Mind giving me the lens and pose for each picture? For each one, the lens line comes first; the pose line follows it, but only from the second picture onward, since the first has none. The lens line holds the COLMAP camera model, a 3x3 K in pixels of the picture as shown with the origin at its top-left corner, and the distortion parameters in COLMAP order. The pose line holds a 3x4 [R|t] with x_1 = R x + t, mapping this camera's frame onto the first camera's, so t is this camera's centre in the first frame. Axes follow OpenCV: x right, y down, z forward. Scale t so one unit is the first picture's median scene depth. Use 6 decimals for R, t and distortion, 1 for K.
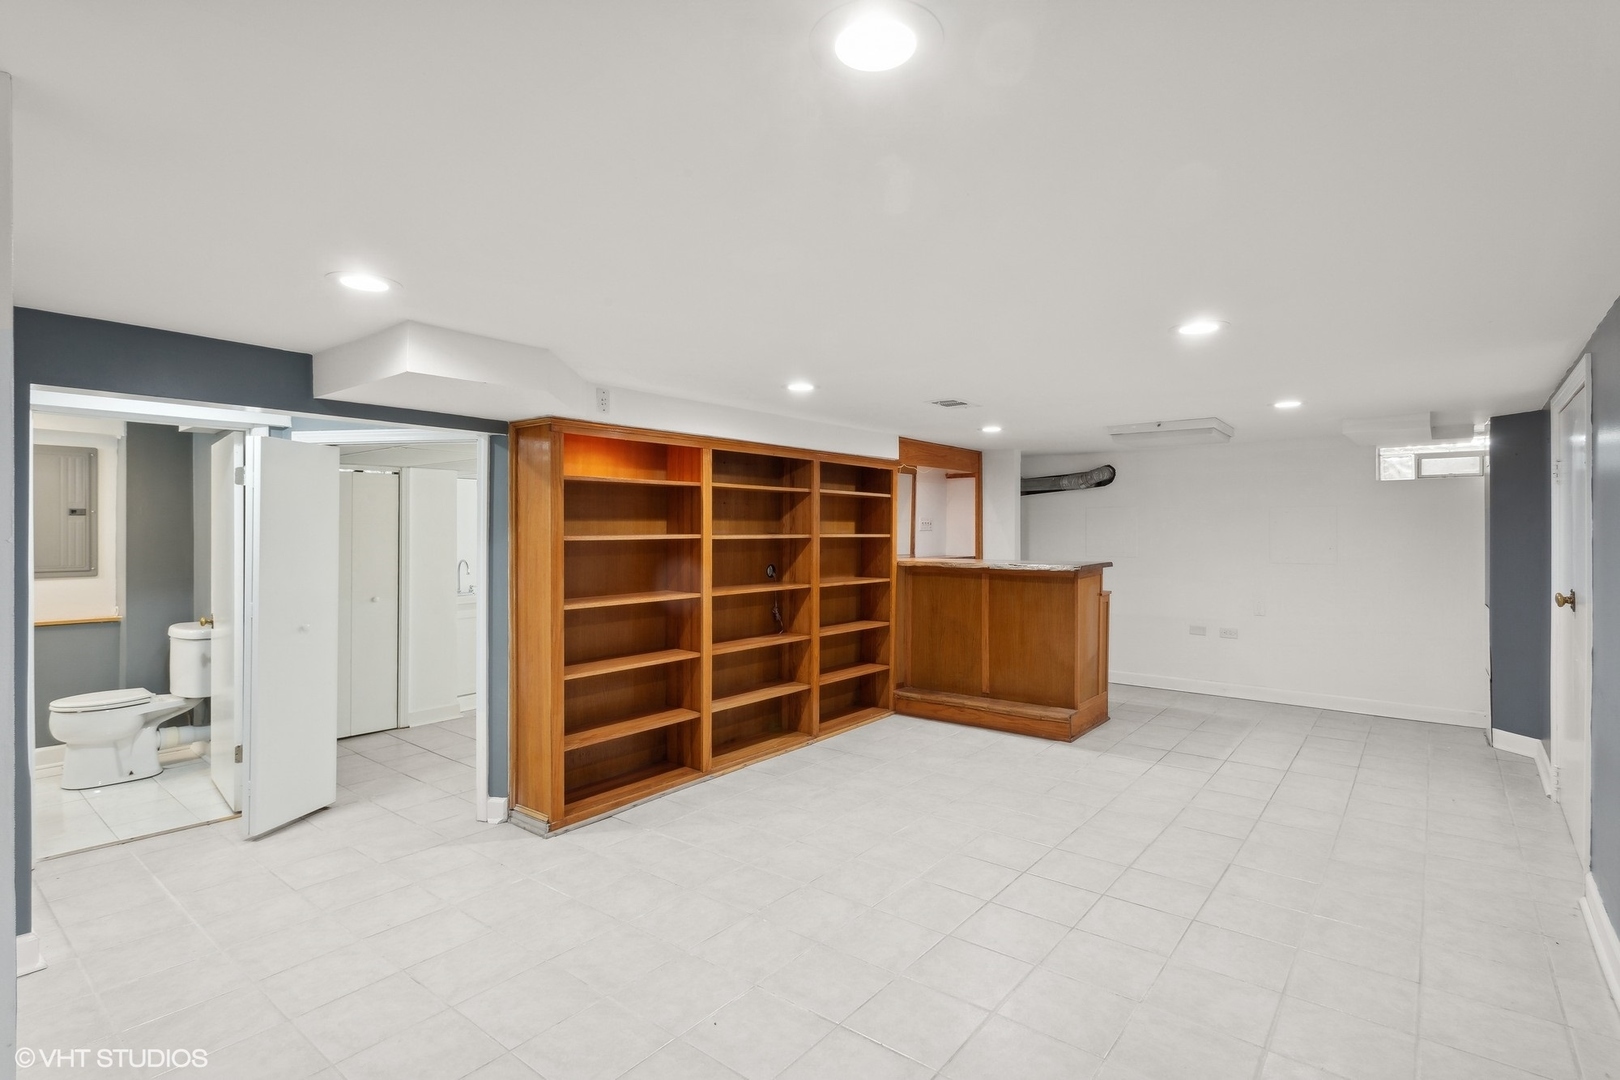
lens RADIAL K [[778.6, 0, 805.9], [0, 778.6, 543.2], [0, 0, 1]] dist [0.000425, 0.002223]
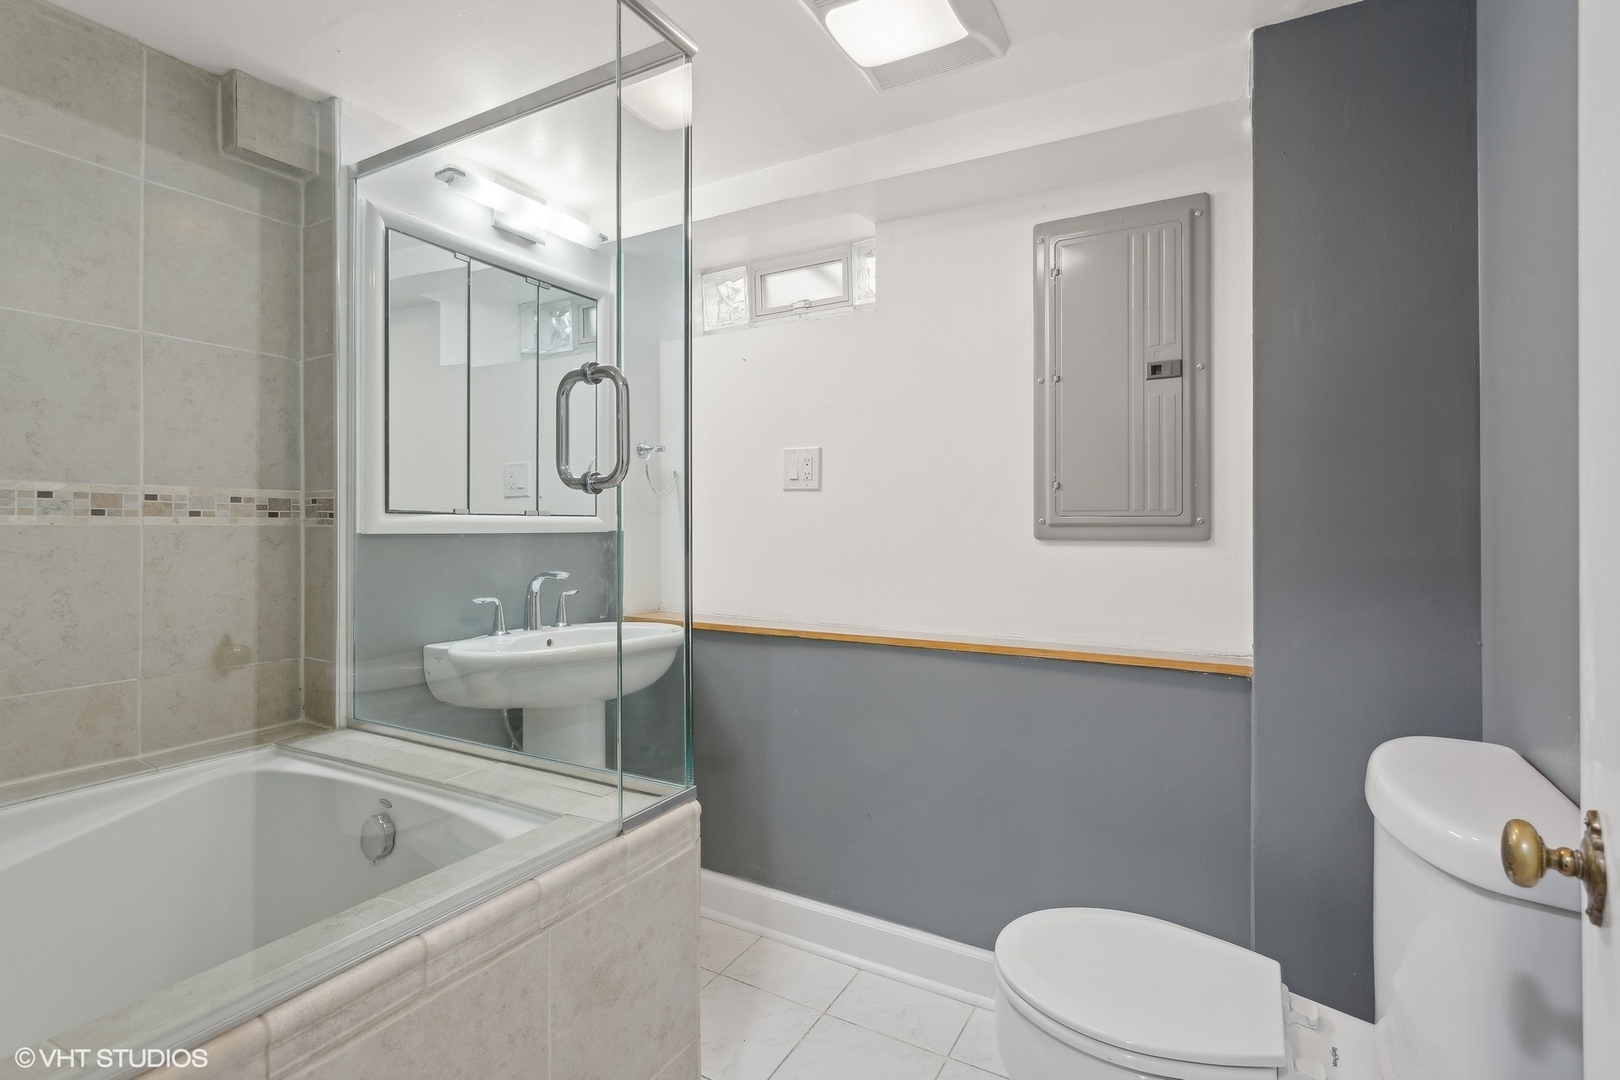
lens RADIAL K [[778.6, 0, 804.7], [0, 778.6, 528.8], [0, 0, 1]] dist [0.000425, 0.002223]
pose [[0.170266, -0.002154, -0.985396, -0.588545], [0.006007, 0.999981, -0.001148, 0.036214], [0.985380, -0.005724, 0.170276, 0.758612]]
